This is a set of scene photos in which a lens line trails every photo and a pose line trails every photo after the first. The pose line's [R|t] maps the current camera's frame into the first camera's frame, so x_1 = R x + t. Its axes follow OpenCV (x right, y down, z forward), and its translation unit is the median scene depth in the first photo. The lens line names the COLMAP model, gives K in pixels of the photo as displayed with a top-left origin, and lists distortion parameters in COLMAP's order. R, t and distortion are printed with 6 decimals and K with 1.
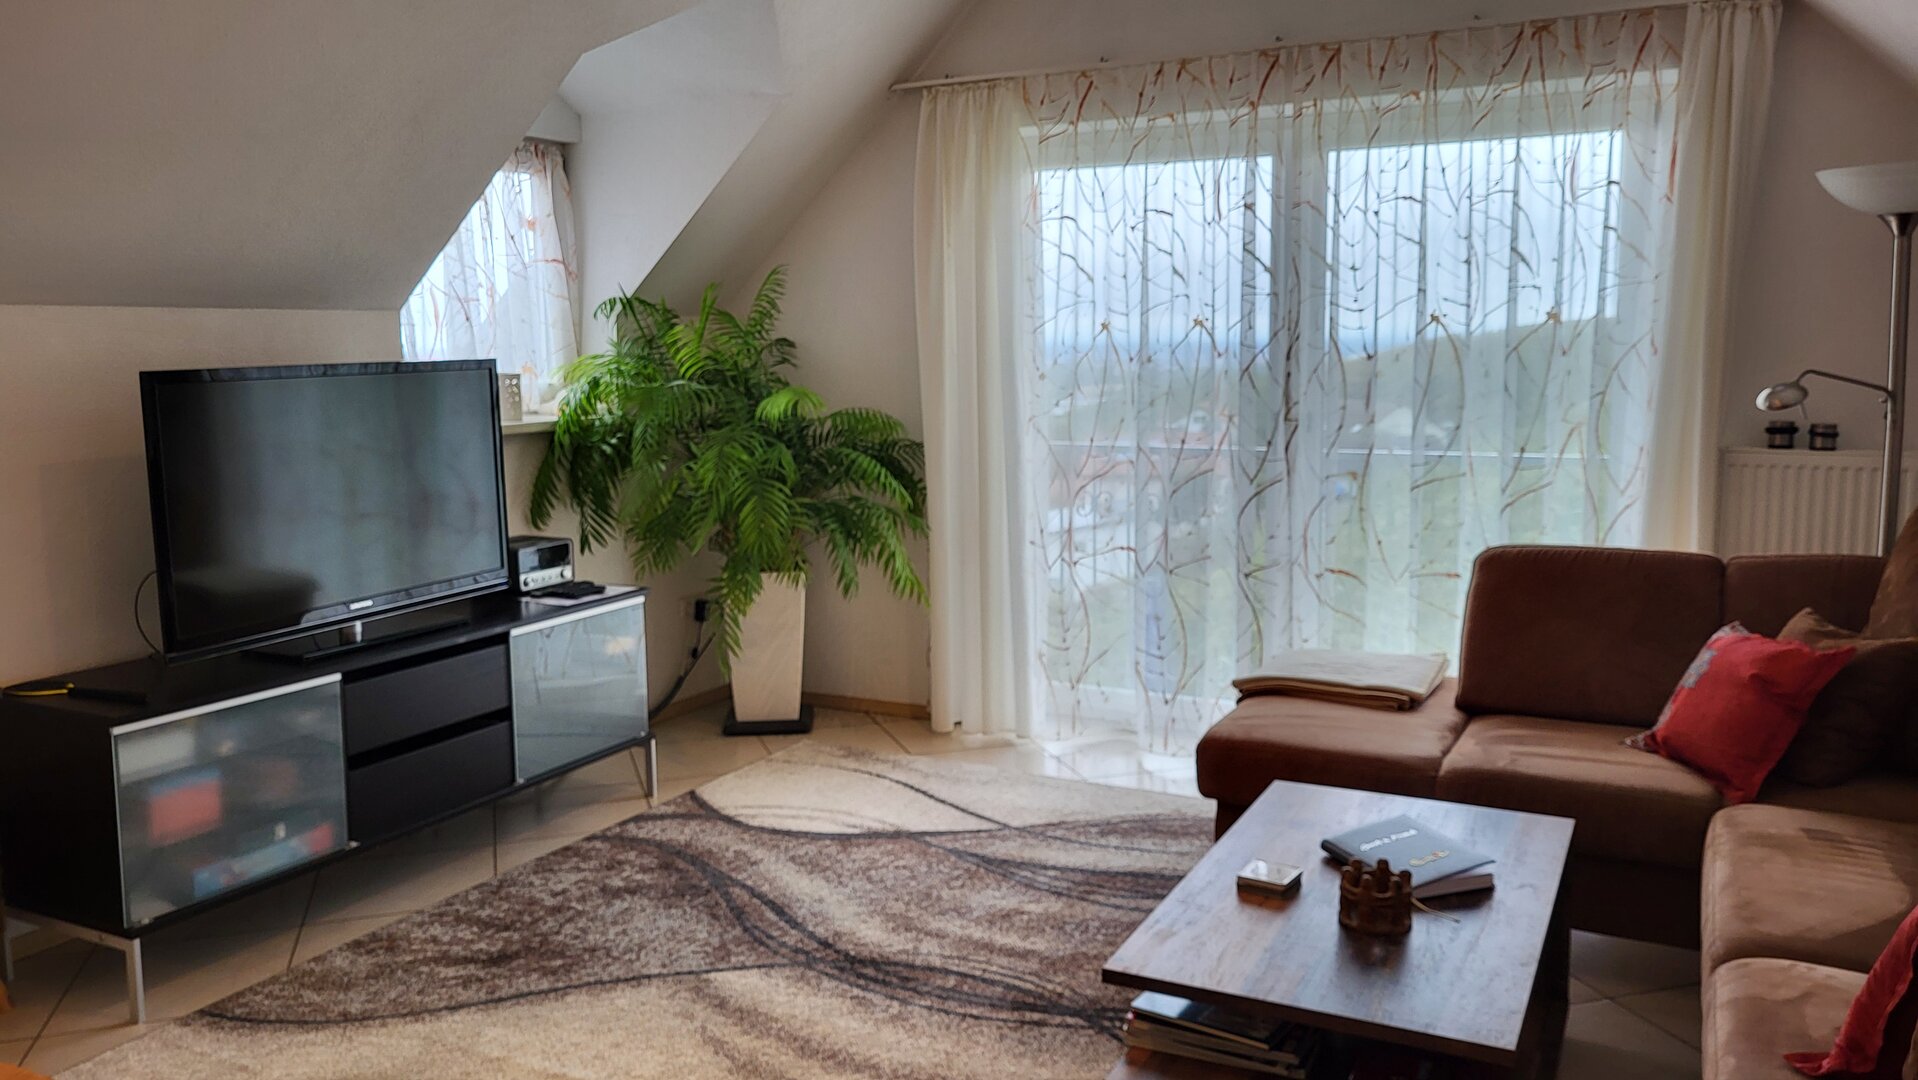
lens RADIAL K [[1467.6, 0, 943.7], [0, 1467.6, 520.5], [0, 0, 1]] dist [0.030007, -0.011578]
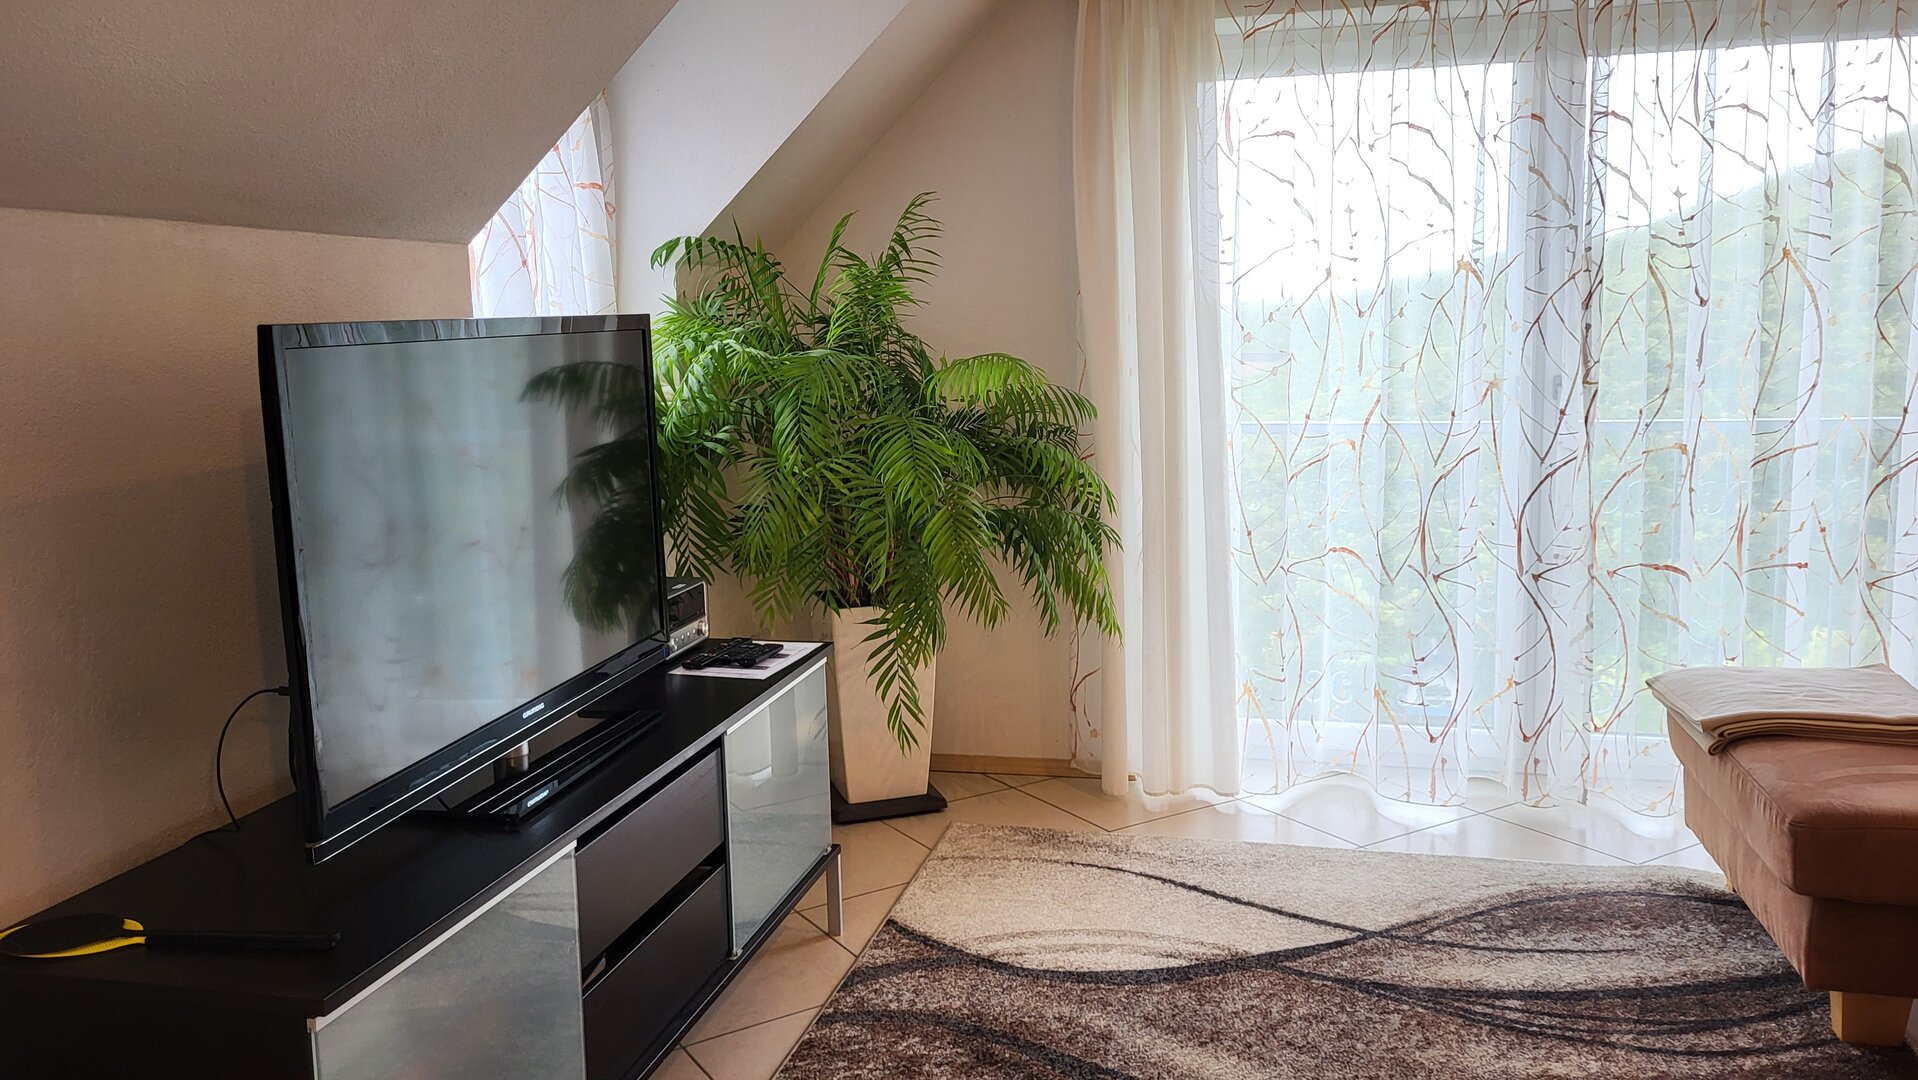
lens RADIAL K [[1467.6, 0, 952.2], [0, 1467.6, 516.6], [0, 0, 1]] dist [0.030007, -0.011578]
pose [[0.969568, -0.044302, 0.240780, -0.332468], [0.042673, 0.999017, 0.011978, -0.021421], [-0.241074, -0.001338, 0.970506, 0.323115]]
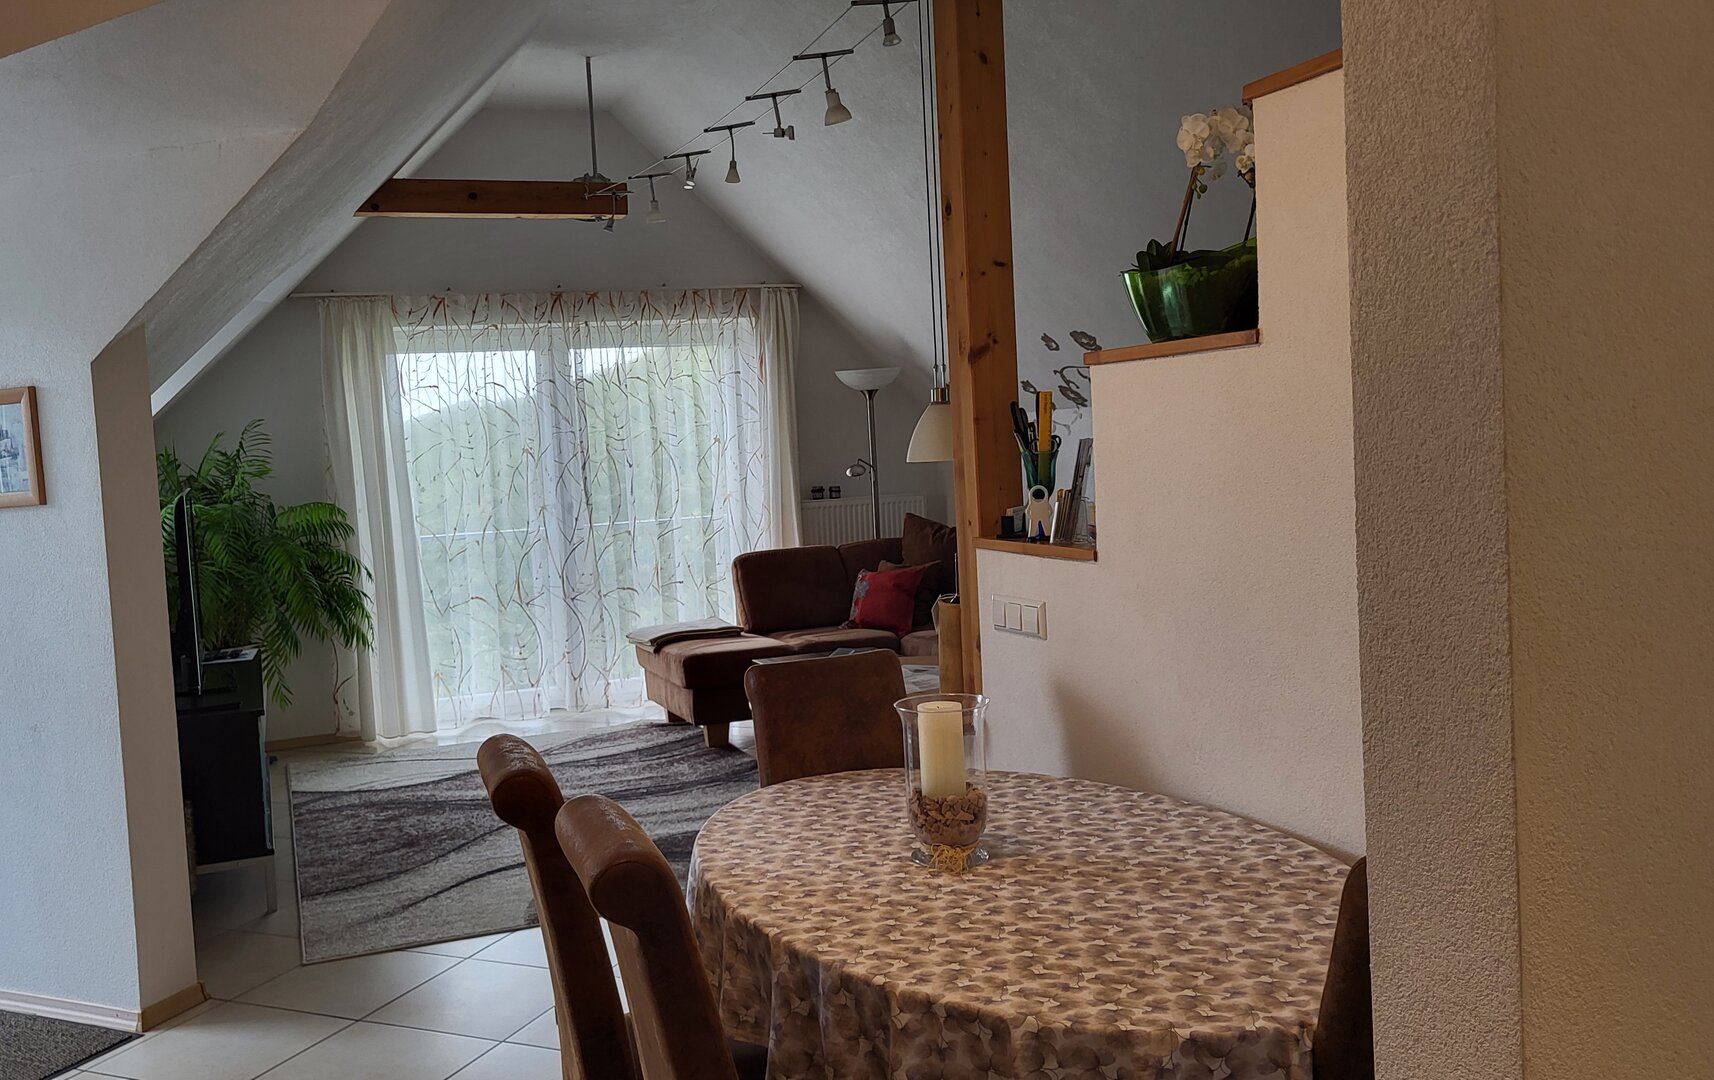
lens RADIAL K [[1479.2, 0, 800.5], [0, 1479.2, 525.2], [0, 0, 1]] dist [0.014786, -0.000142]
pose [[0.667967, -0.069188, 0.740968, -0.954845], [0.137116, 0.990065, -0.031159, 0.046820], [-0.731450, 0.122412, 0.670817, -0.361565]]
